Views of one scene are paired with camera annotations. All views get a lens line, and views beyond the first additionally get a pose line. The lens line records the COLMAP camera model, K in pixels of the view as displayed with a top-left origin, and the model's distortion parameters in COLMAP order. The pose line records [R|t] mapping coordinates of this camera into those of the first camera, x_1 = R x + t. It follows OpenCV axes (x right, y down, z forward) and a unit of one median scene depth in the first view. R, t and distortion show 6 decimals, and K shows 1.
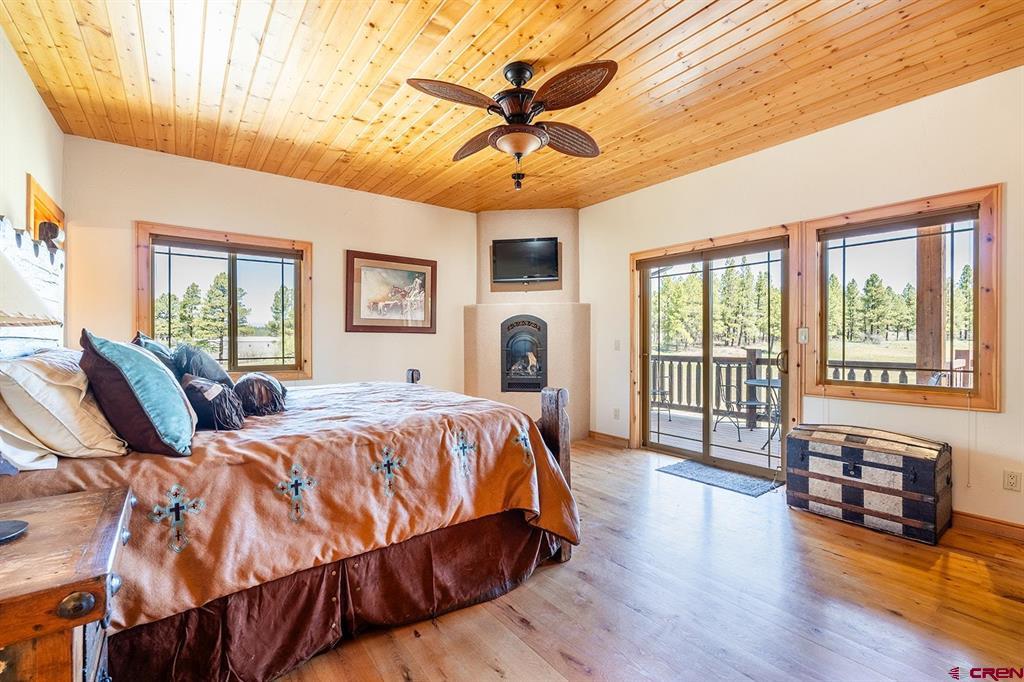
lens RADIAL K [[449.7, 0, 517.7], [0, 449.7, 347.1], [0, 0, 1]] dist [-0.001142, 0.000458]
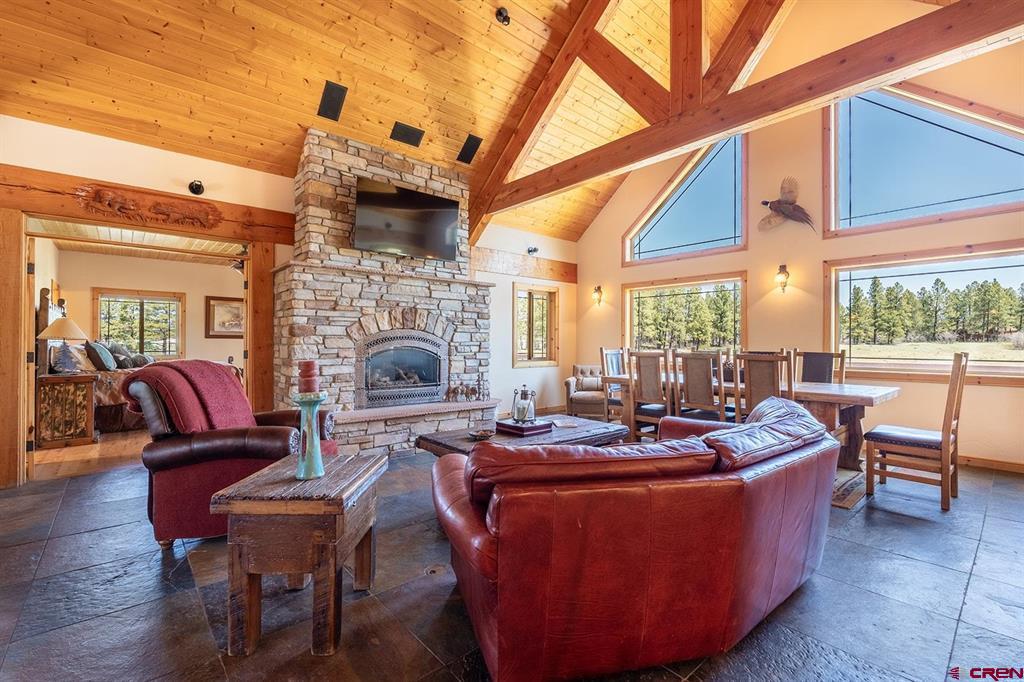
lens RADIAL K [[449.7, 0, 493.5], [0, 449.7, 339.6], [0, 0, 1]] dist [-0.001142, 0.000458]
pose [[0.998783, 0.003304, 0.049203, 2.053761], [-0.002155, 0.999724, -0.023404, 0.038507], [-0.049267, 0.023270, 0.998515, -2.653864]]
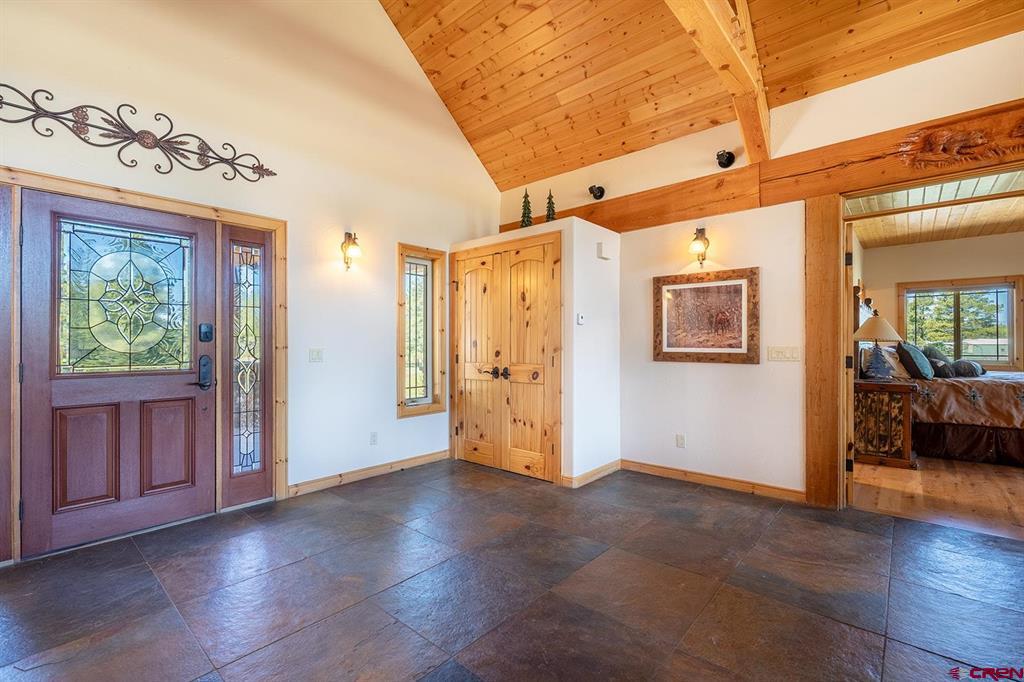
lens RADIAL K [[449.7, 0, 512.5], [0, 449.7, 340.8], [0, 0, 1]] dist [-0.001142, 0.000458]
pose [[0.202343, -0.004467, -0.979305, 1.498565], [-0.016949, 0.999824, -0.008063, 0.029004], [0.979168, 0.018230, 0.202231, -2.144990]]
